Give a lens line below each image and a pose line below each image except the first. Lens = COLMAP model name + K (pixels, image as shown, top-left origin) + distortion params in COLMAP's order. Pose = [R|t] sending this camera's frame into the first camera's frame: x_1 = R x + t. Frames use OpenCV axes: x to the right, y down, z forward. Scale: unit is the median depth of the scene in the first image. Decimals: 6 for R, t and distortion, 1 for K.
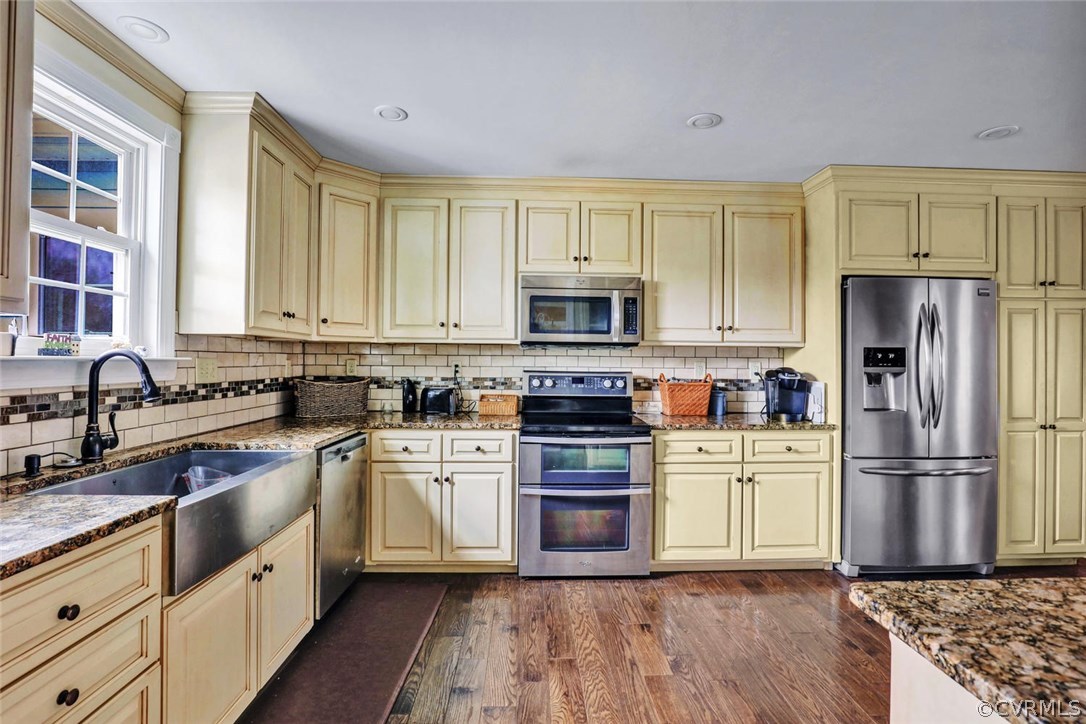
lens RADIAL K [[530.4, 0, 543.0], [0, 530.4, 362.0], [0, 0, 1]] dist [-0.002119, -0.000081]
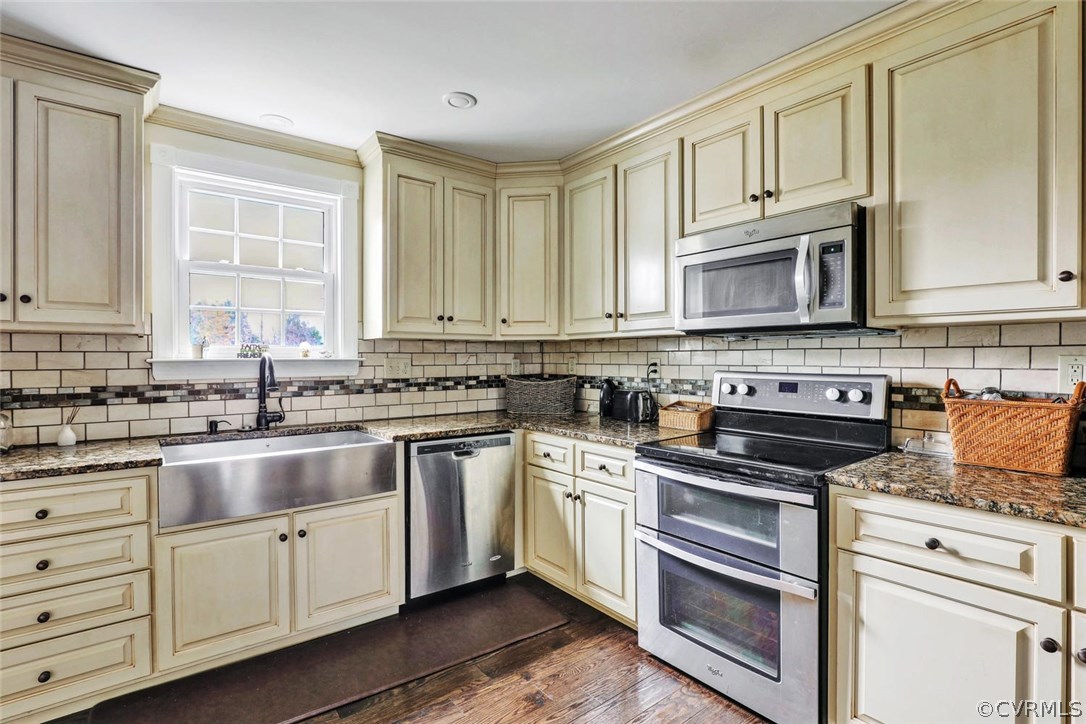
lens RADIAL K [[530.4, 0, 543.0], [0, 530.4, 362.0], [0, 0, 1]] dist [-0.002119, -0.000081]
pose [[0.587484, -0.003781, -0.809227, 0.468610], [0.006788, 0.999977, 0.000256, 0.002823], [0.809208, -0.005643, 0.587496, 0.448335]]
